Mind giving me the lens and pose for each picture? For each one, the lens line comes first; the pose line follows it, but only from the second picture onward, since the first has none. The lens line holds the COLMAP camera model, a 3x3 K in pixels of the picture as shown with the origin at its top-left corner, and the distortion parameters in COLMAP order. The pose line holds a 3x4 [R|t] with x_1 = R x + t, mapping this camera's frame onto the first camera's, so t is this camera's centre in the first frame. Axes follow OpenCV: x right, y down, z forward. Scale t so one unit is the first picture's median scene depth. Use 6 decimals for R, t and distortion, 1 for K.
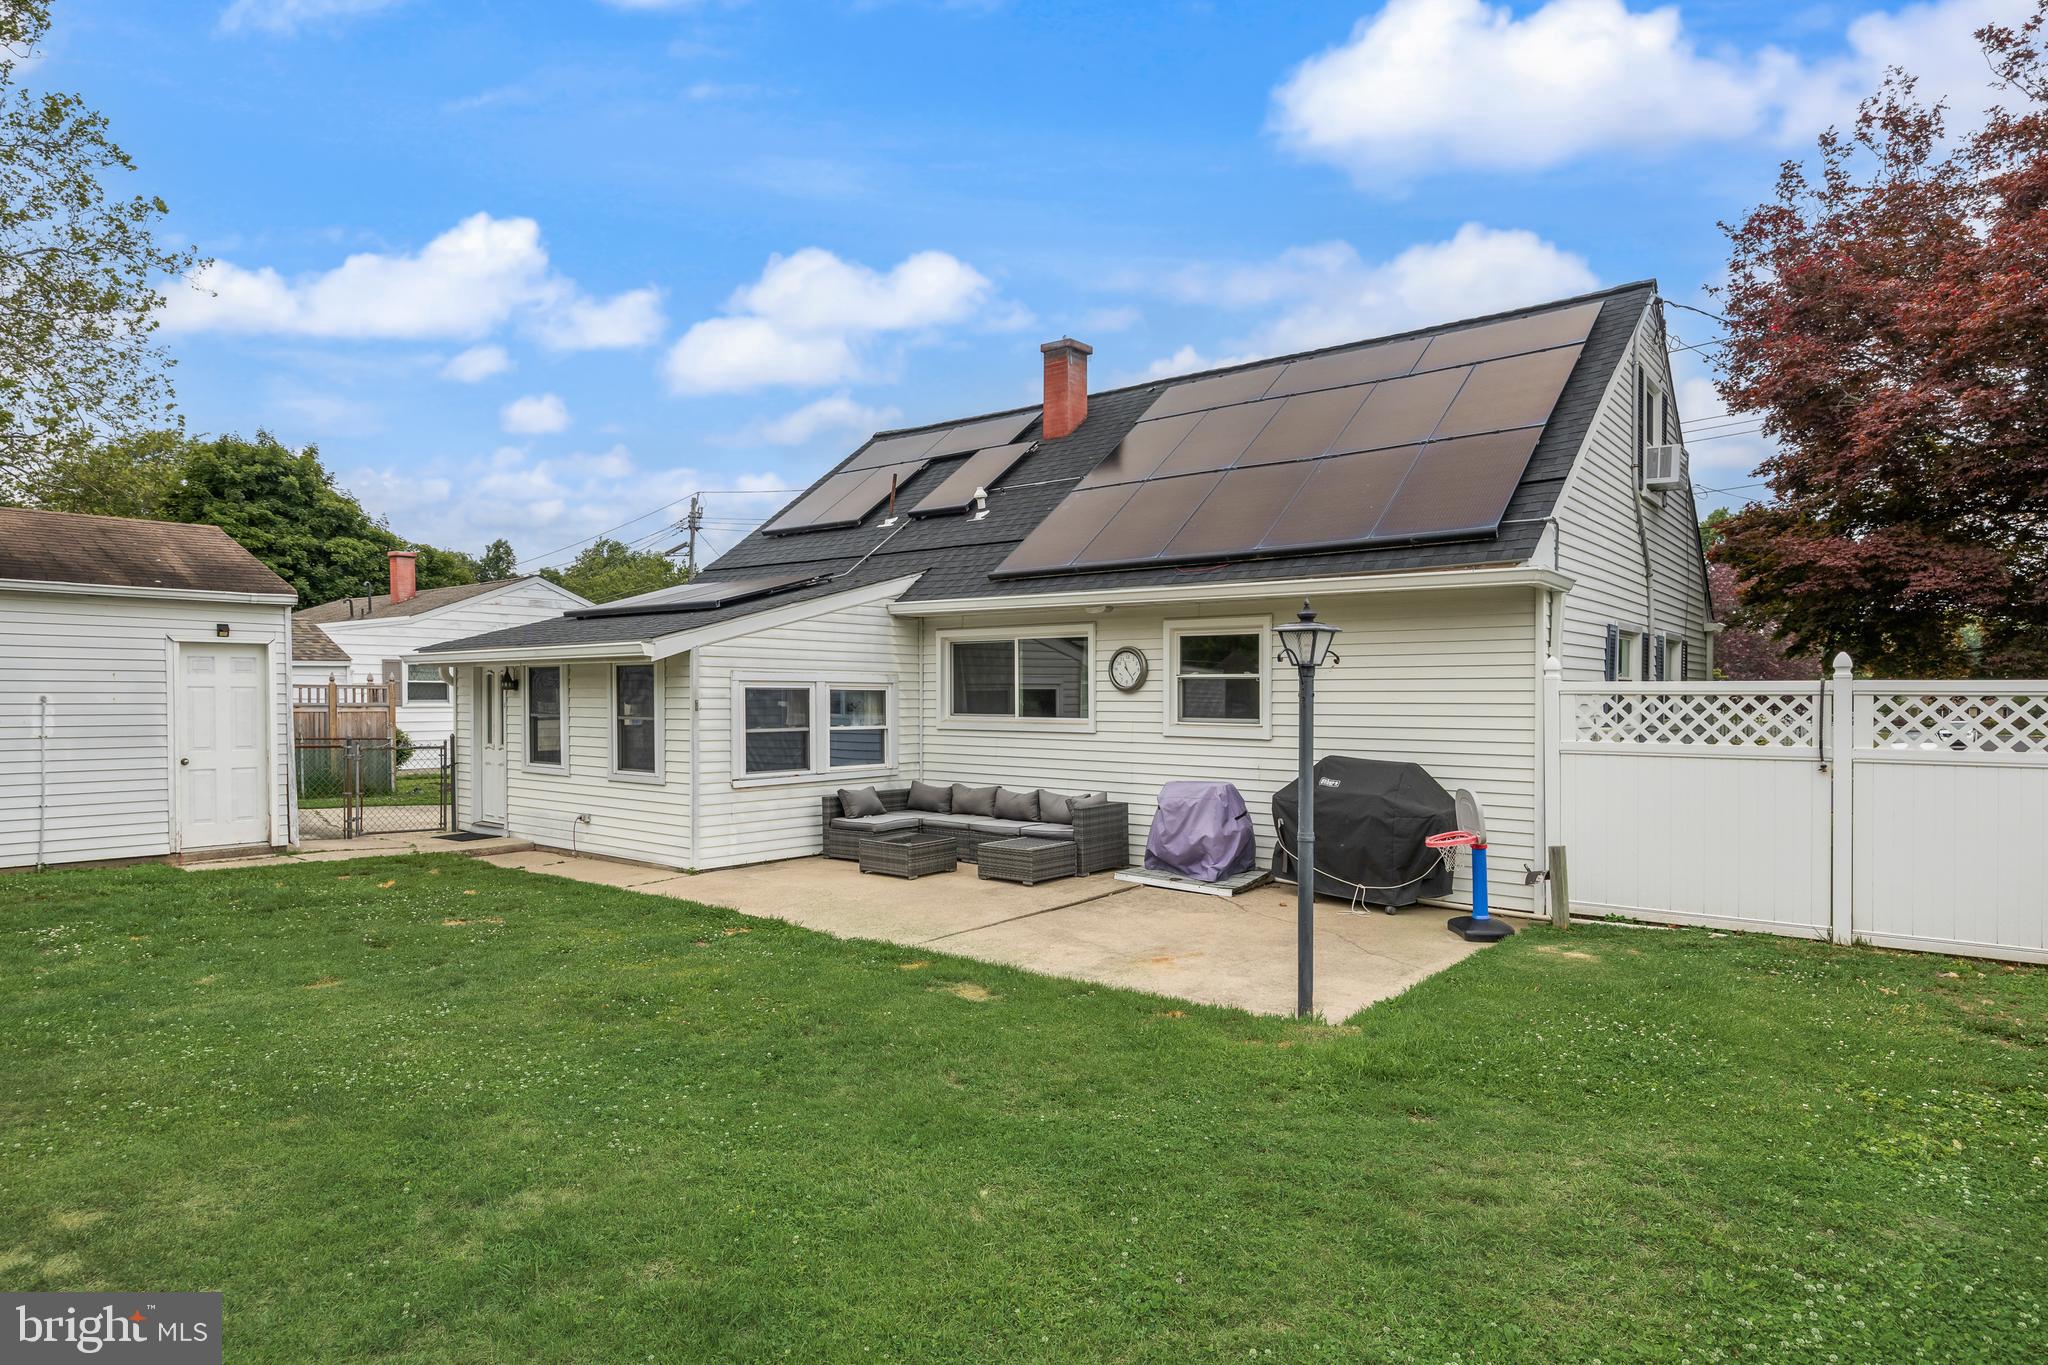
lens RADIAL K [[1150.7, 0, 1024.5], [0, 1150.7, 693.8], [0, 0, 1]] dist [-0.019697, -0.000403]
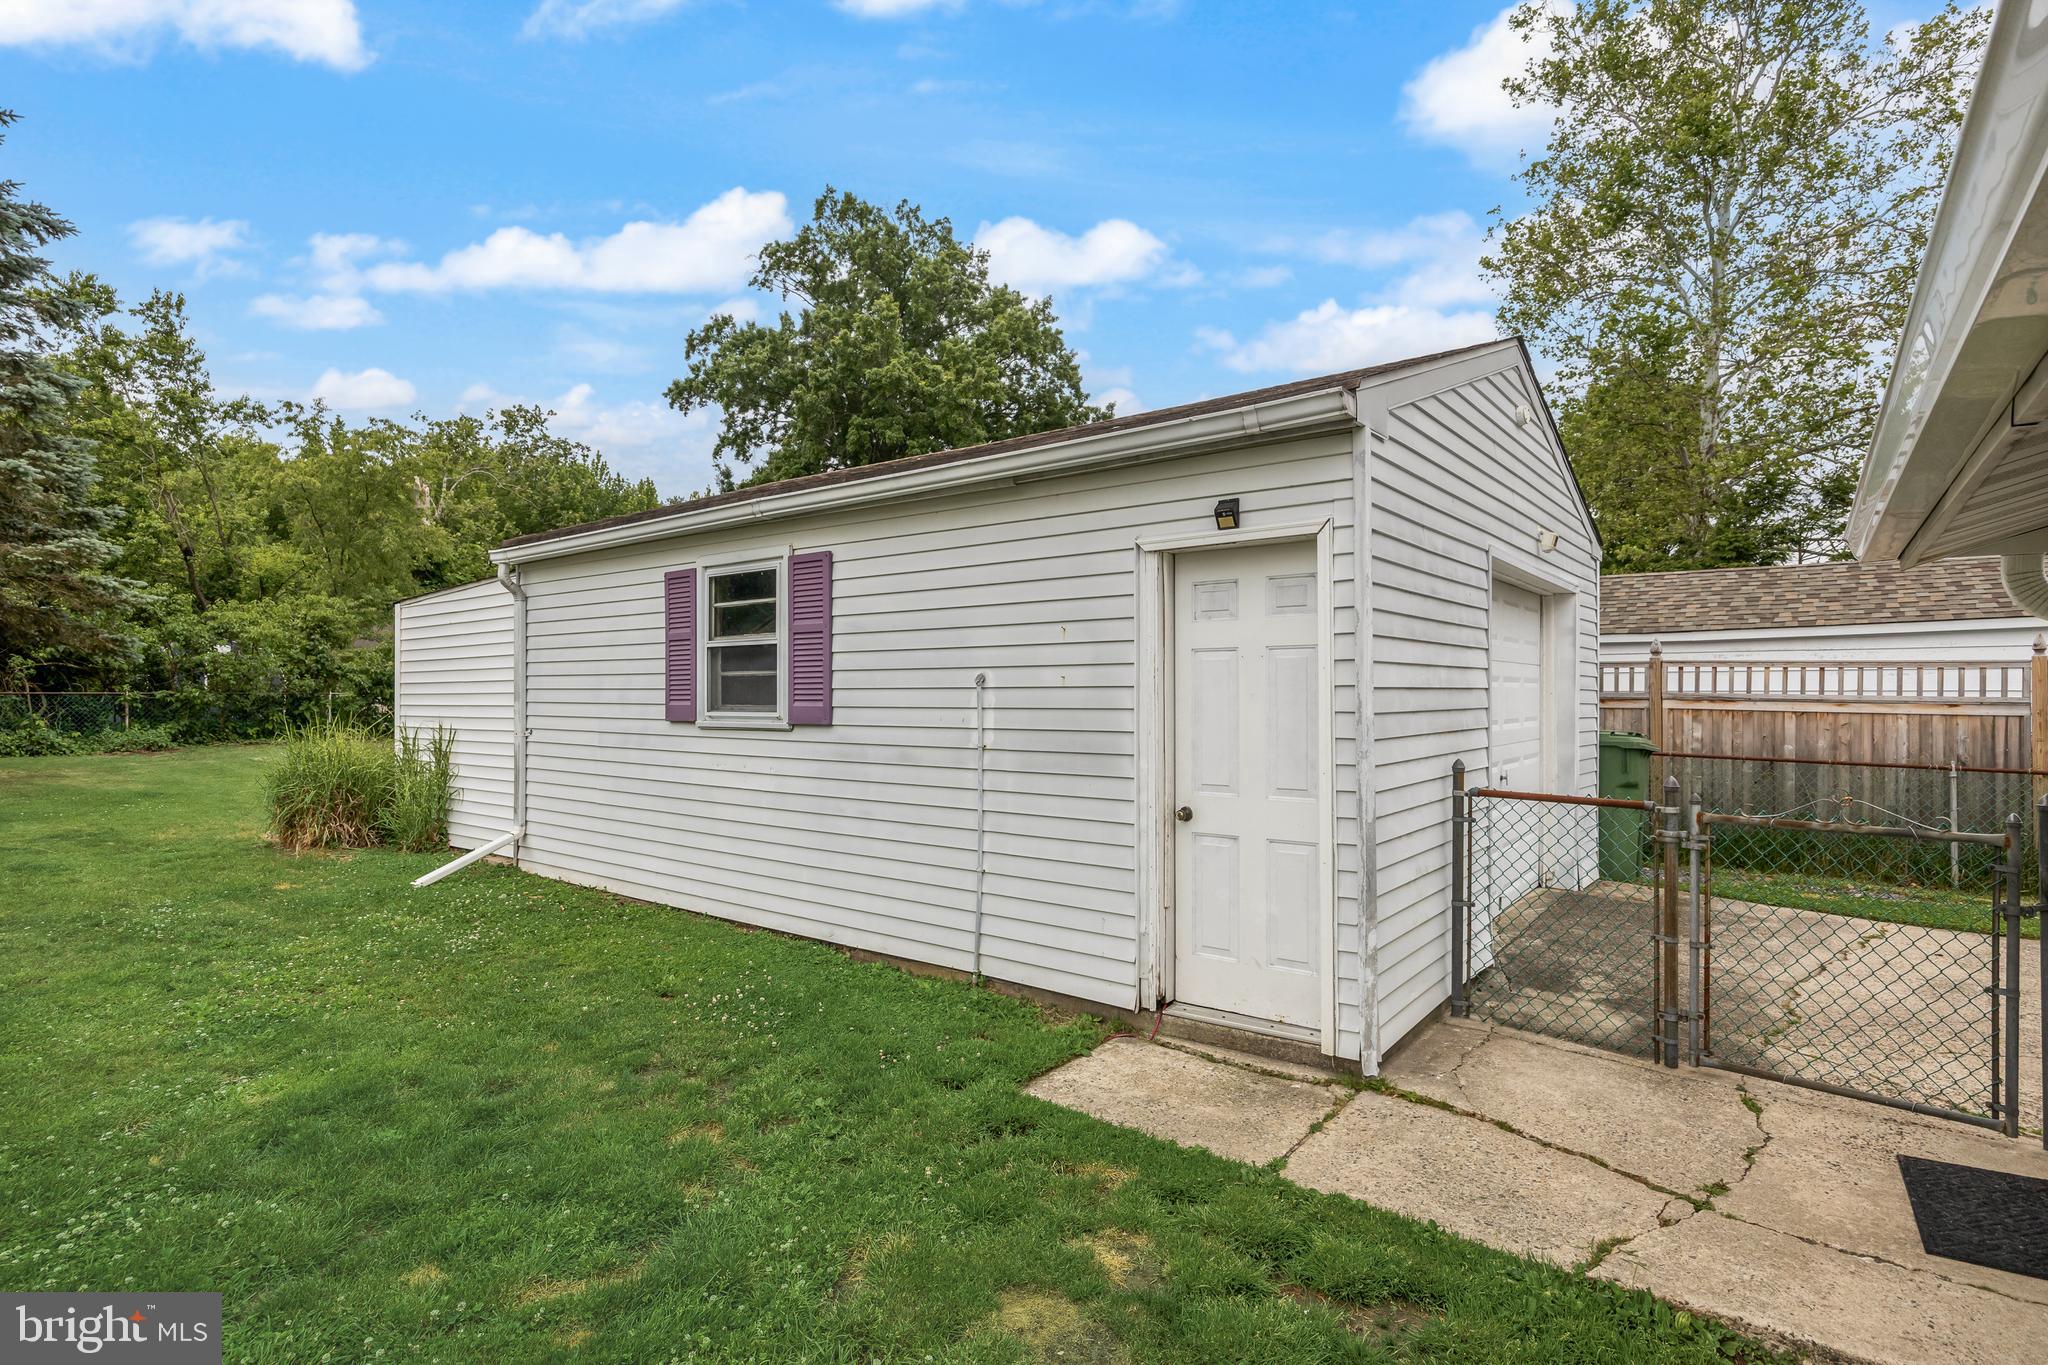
lens RADIAL K [[1041.3, 0, 1024.2], [0, 1041.3, 689.6], [0, 0, 1]] dist [0.004434, 0.000932]
pose [[0.033133, -0.012809, -0.999369, -0.320848], [-0.000544, 0.999917, -0.012834, 0.014999], [0.999451, 0.000969, 0.033123, 0.917780]]
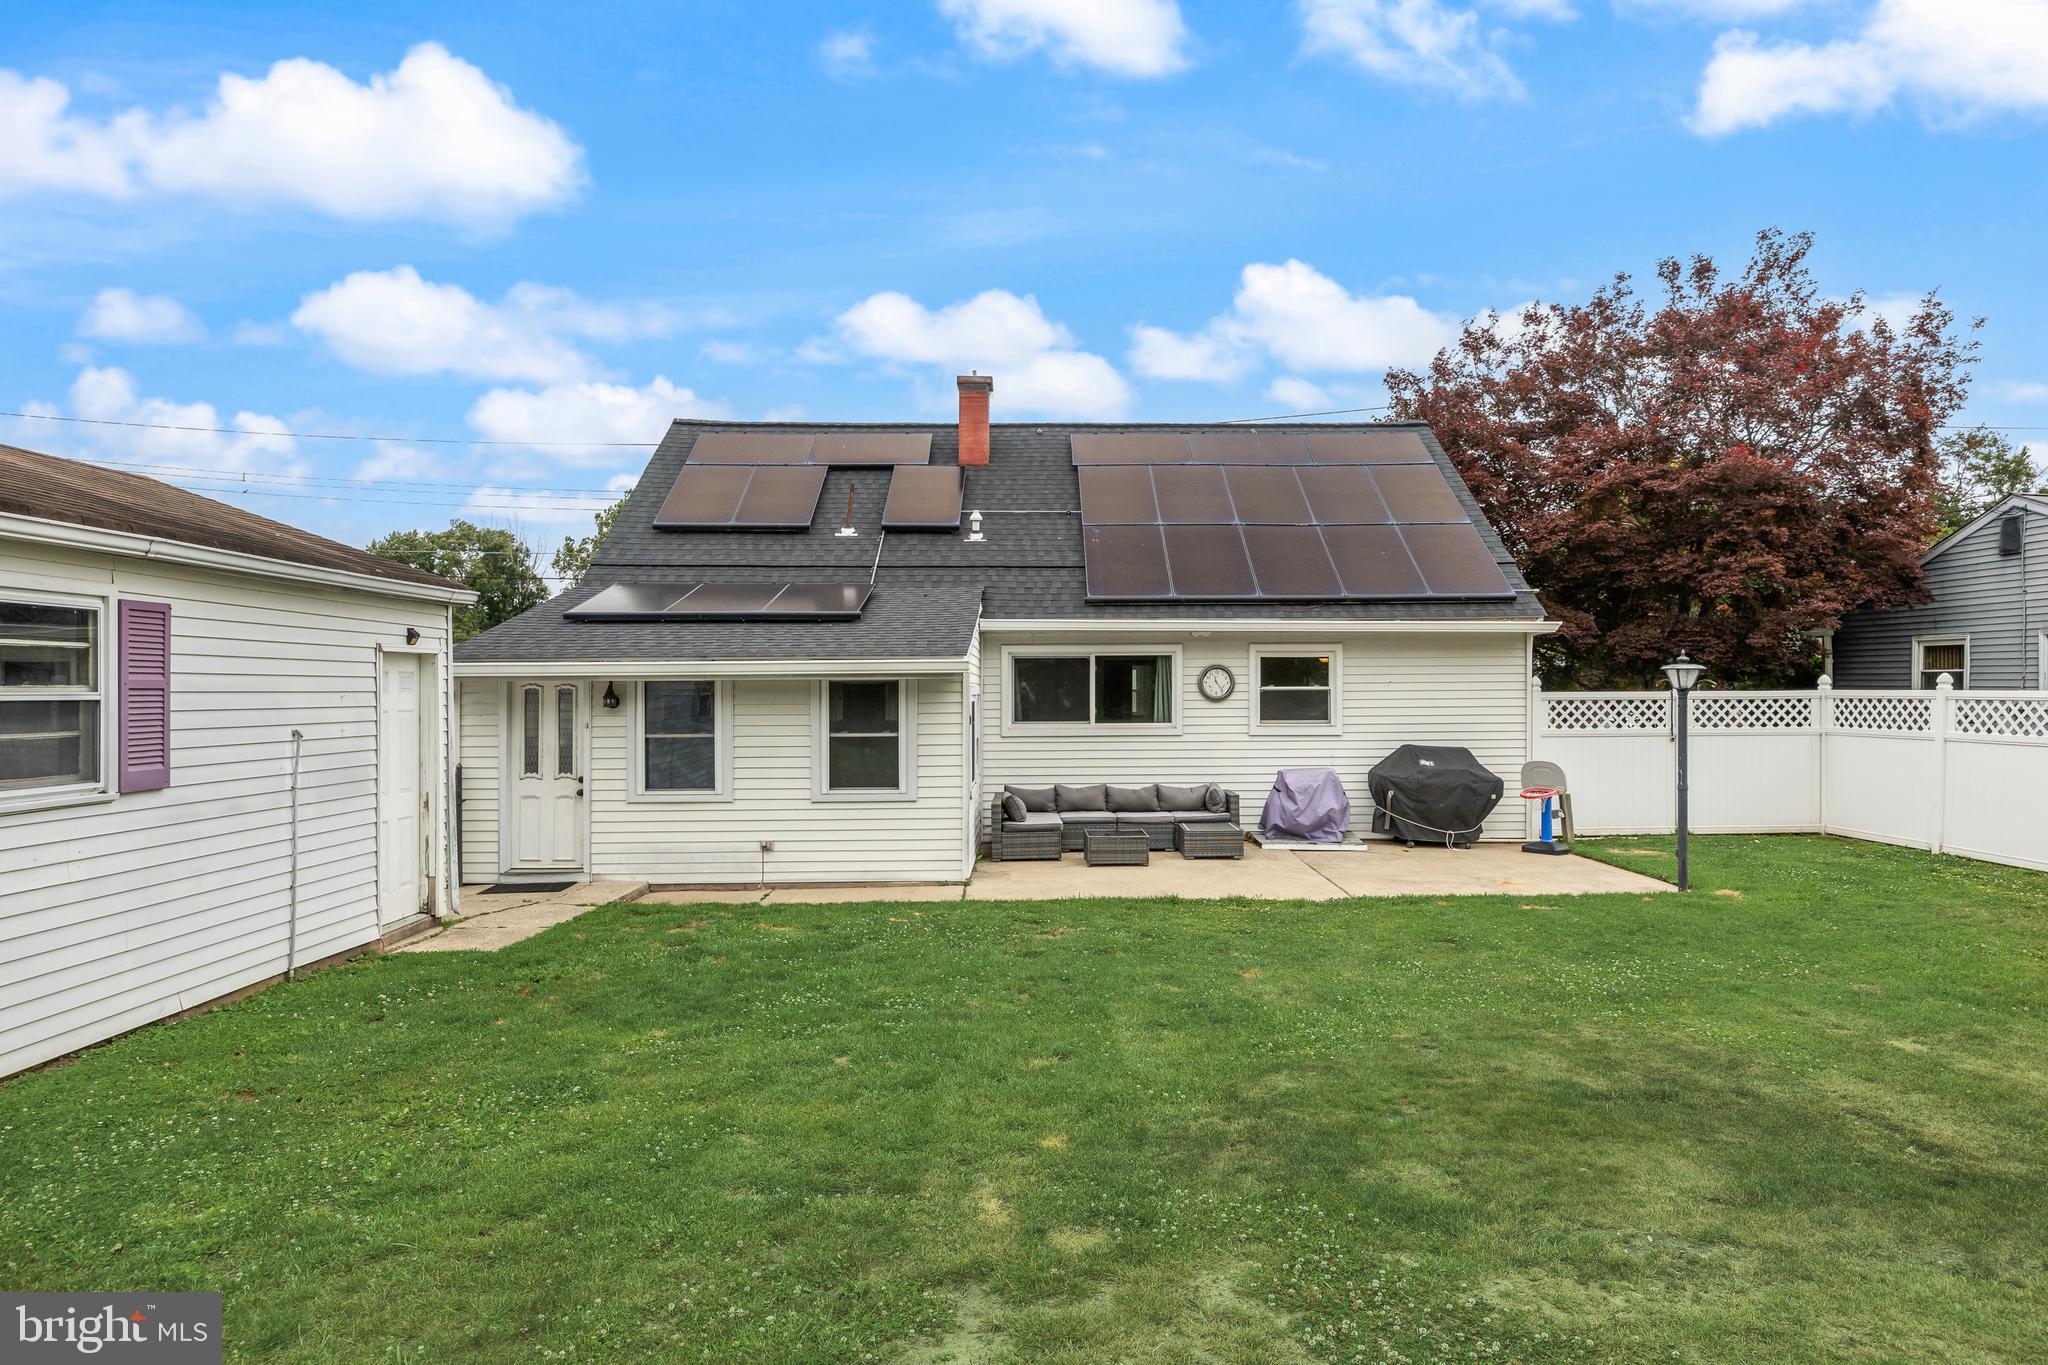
lens RADIAL K [[1231.8, 0, 1026.6], [0, 1231.8, 678.1], [0, 0, 1]] dist [0.002656, 0.000044]
pose [[0.769821, -0.002339, 0.638256, -0.919447], [0.009140, 0.999931, -0.007359, -0.018481], [-0.638195, 0.011499, 0.769789, 0.107081]]
